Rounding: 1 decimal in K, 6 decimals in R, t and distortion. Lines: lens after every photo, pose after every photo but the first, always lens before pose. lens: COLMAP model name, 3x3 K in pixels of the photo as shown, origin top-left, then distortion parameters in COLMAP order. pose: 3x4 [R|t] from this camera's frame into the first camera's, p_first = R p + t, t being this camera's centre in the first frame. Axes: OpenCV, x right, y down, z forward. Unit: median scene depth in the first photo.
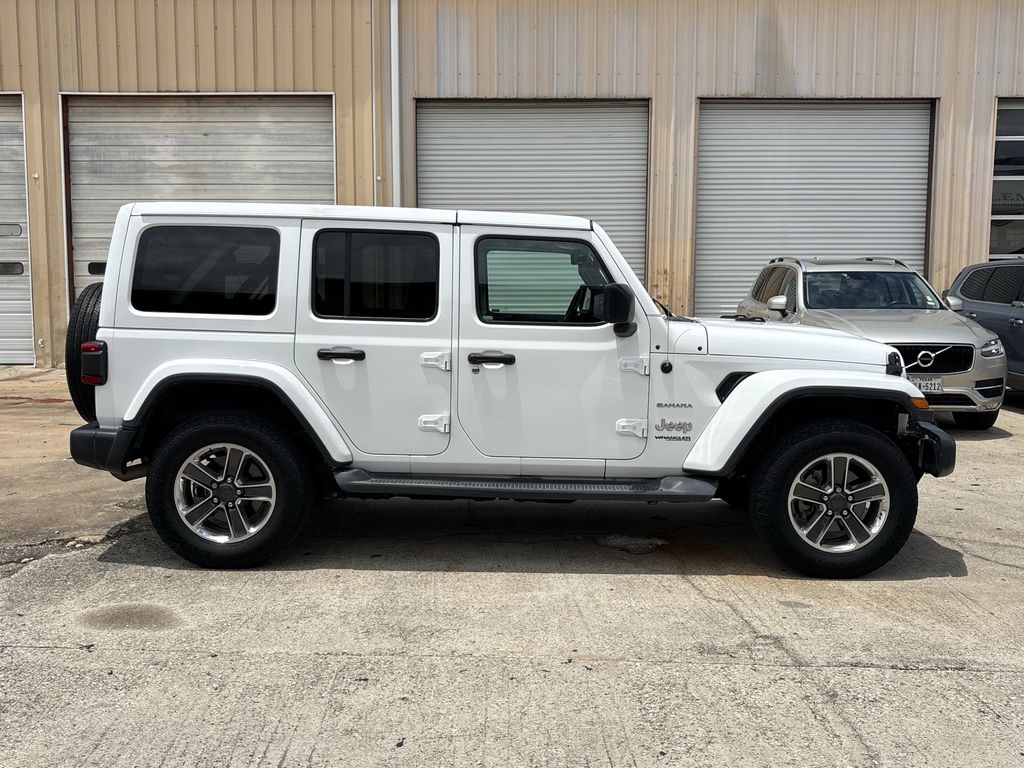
lens RADIAL K [[1053.9, 0, 512.0], [0, 1053.9, 384.0], [0, 0, 1]] dist [0.088870, -0.206602]
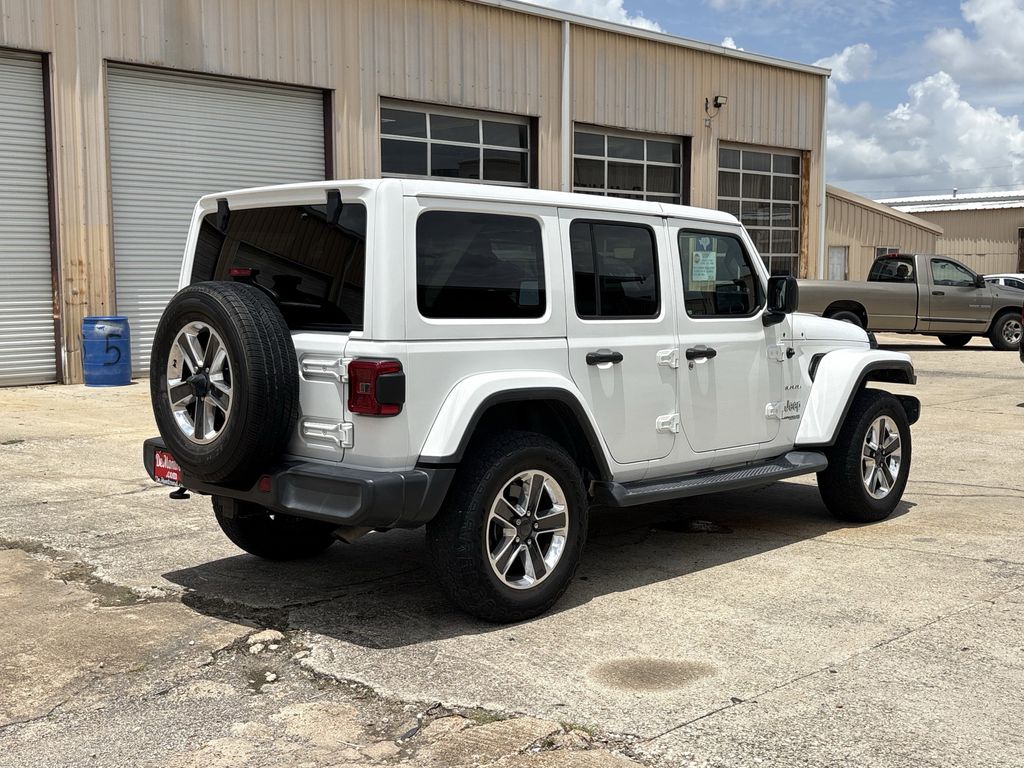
lens RADIAL K [[1177.3, 0, 512.0], [0, 1177.3, 384.0], [0, 0, 1]] dist [0.160438, -0.534820]
pose [[0.695175, -0.071518, 0.715274, -0.883836], [0.074127, 0.996866, 0.027630, -0.036809], [-0.715008, 0.033813, 0.698298, 0.328343]]
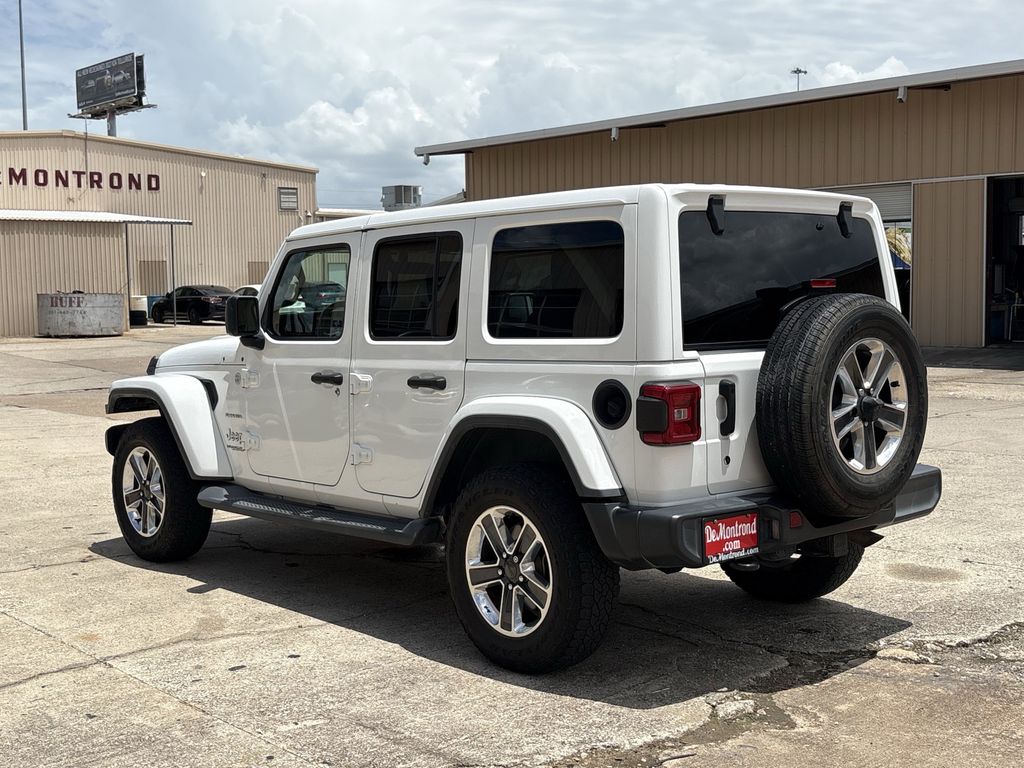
lens RADIAL K [[1293.7, 0, 507.5], [0, 1293.7, 383.1], [0, 0, 1]] dist [0.165873, -0.558072]
pose [[-0.670327, -0.050599, 0.740339, -0.897955], [0.077496, 0.987444, 0.137655, -0.180912], [-0.738008, 0.149647, -0.657989, 1.822672]]
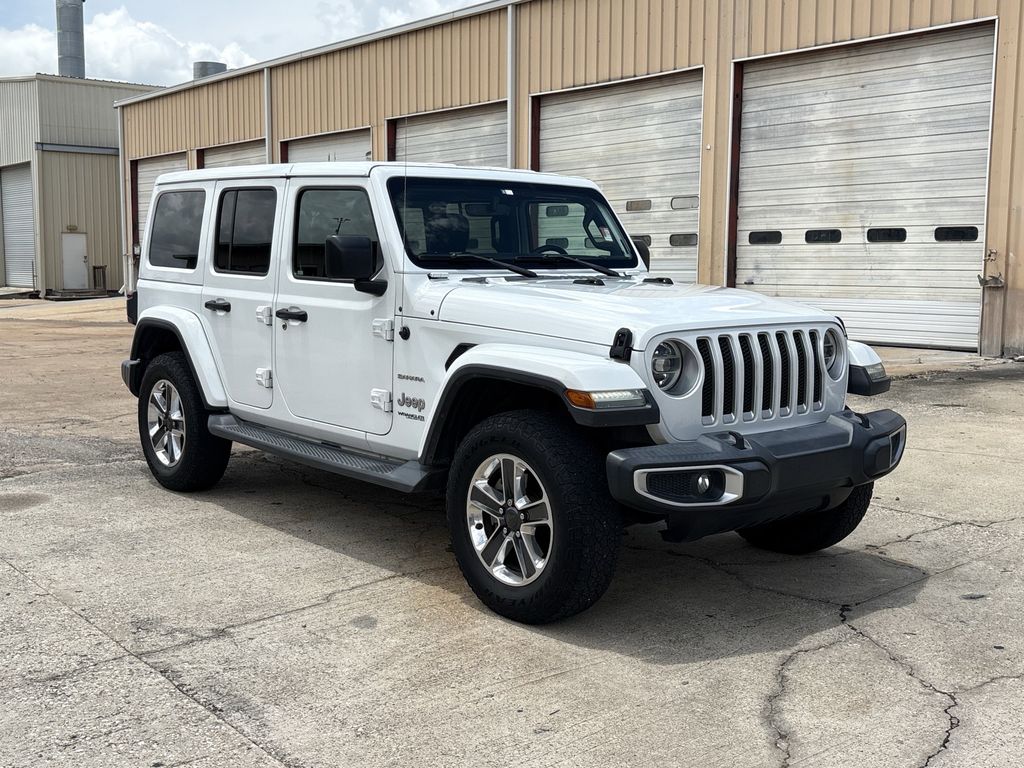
lens RADIAL K [[1154.2, 0, 512.0], [0, 1154.2, 384.0], [0, 0, 1]] dist [0.128105, -0.421069]
pose [[0.654771, 0.080656, -0.751511, 0.863454], [-0.071488, 0.996441, 0.044658, -0.021231], [0.752439, 0.024484, 0.658207, 0.421788]]
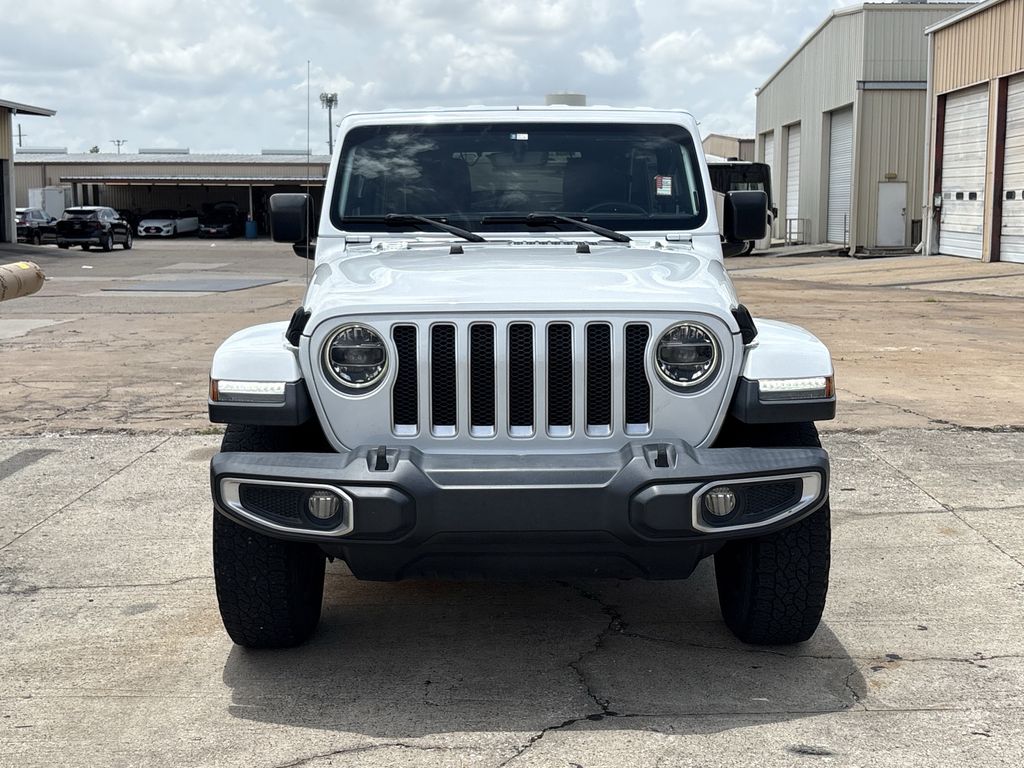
lens RADIAL K [[1345.8, 0, 512.0], [0, 1345.8, 384.0], [0, 0, 1]] dist [0.159605, -0.541888]
pose [[0.006509, 0.124023, -0.992258, 1.061881], [-0.087253, 0.988565, 0.122989, -0.086381], [0.996165, 0.085777, 0.017256, 1.069348]]
